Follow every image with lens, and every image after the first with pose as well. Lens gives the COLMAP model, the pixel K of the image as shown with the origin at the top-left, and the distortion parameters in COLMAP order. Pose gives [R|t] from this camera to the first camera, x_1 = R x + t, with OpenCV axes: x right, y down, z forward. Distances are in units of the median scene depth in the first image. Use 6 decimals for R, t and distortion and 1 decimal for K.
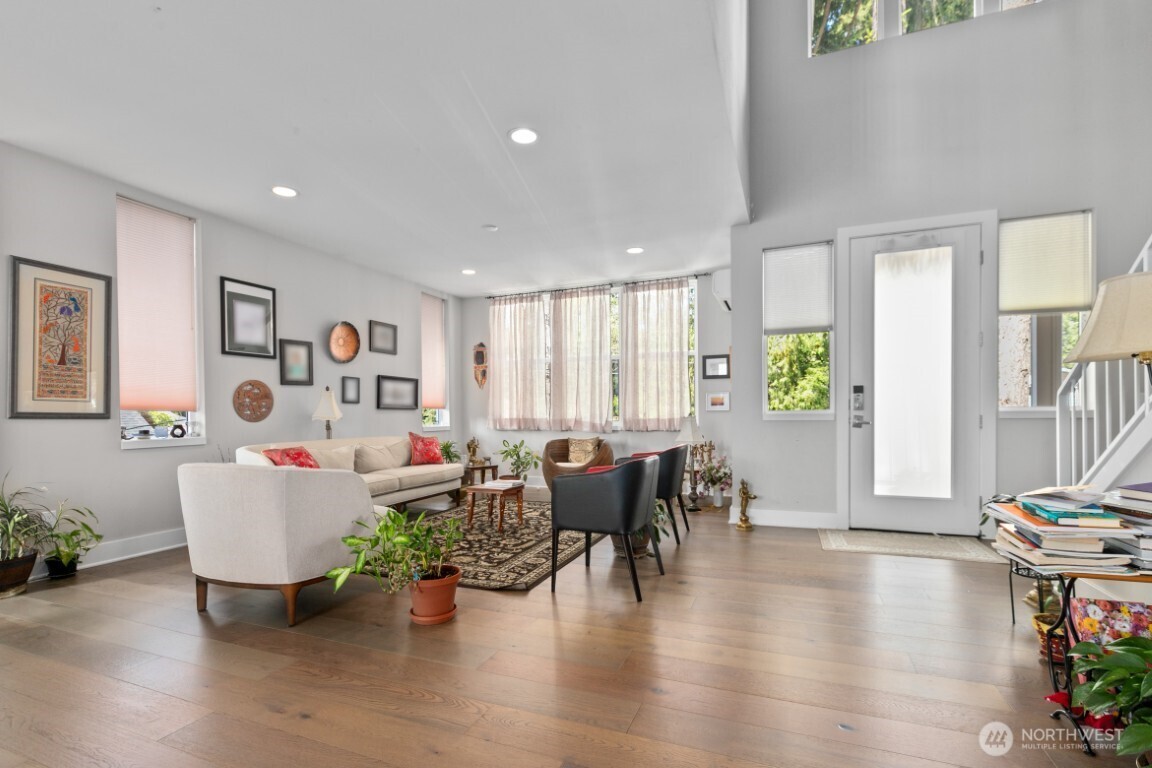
lens RADIAL K [[516.1, 0, 572.4], [0, 516.1, 407.6], [0, 0, 1]] dist [-0.003046, -0.001076]
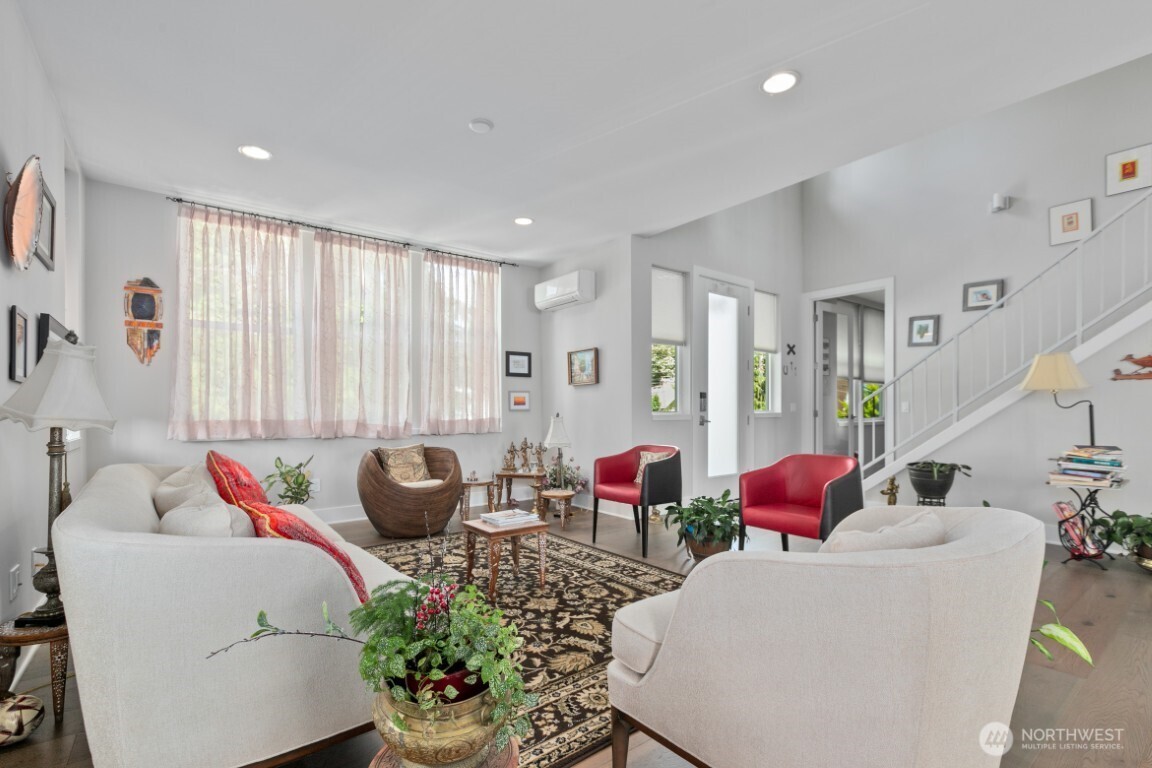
lens RADIAL K [[516.1, 0, 572.4], [0, 516.1, 407.6], [0, 0, 1]] dist [-0.003046, -0.001076]
pose [[0.521395, 0.012405, 0.853225, -0.509565], [-0.014753, 0.999876, -0.005522, 0.004803], [-0.853188, -0.009709, 0.521514, 0.443905]]
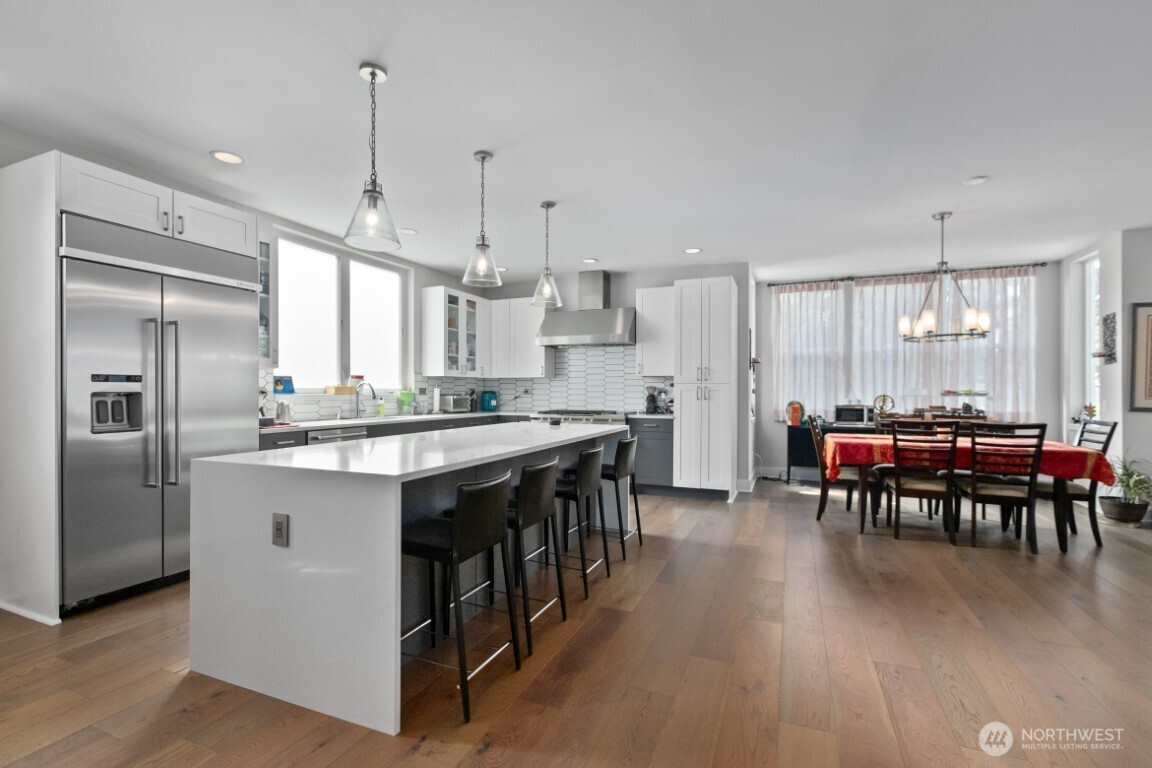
lens RADIAL K [[517.7, 0, 572.1], [0, 517.7, 396.5], [0, 0, 1]] dist [-0.002773, -0.000314]
pose [[-0.003935, 0.018399, -0.999823, 0.288860], [0.005397, 0.999817, 0.018377, -0.040035], [0.999978, -0.005324, -0.004034, -0.427769]]
